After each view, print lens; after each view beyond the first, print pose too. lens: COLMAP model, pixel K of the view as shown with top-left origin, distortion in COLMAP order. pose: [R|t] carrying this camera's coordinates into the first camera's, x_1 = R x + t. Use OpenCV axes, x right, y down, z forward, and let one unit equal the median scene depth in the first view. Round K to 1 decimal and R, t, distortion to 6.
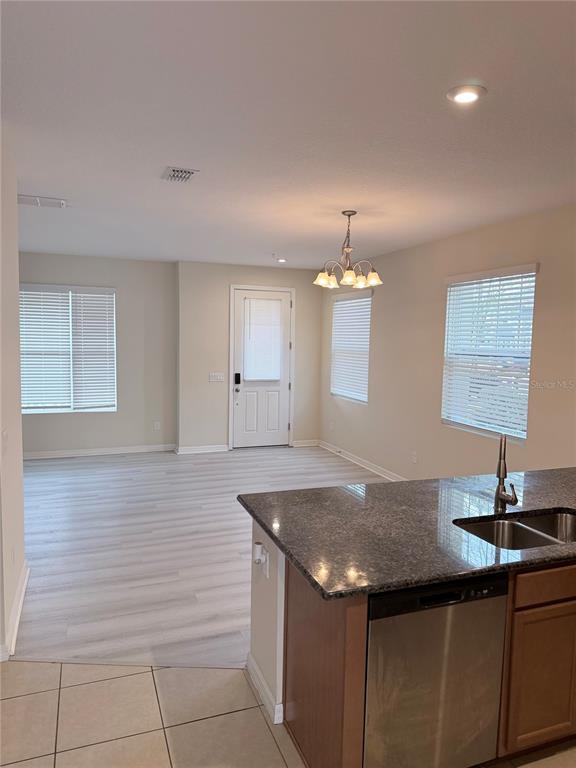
lens RADIAL K [[532.8, 0, 287.6], [0, 532.8, 384.2], [0, 0, 1]] dist [0.005281, -0.009016]
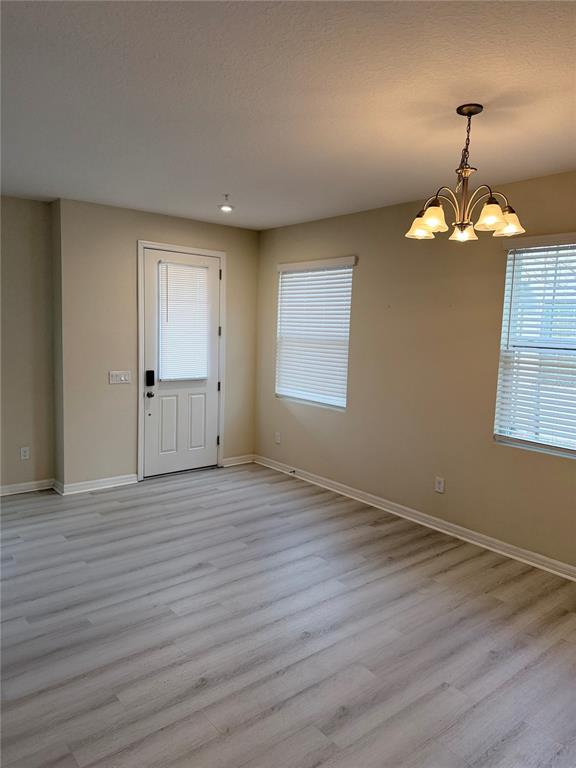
lens RADIAL K [[532.8, 0, 288.3], [0, 532.8, 384.3], [0, 0, 1]] dist [0.005281, -0.009016]
pose [[0.943324, -0.023793, 0.331020, -0.155724], [0.014061, 0.999396, 0.031765, -0.022137], [-0.331576, -0.025310, 0.943089, 0.284763]]
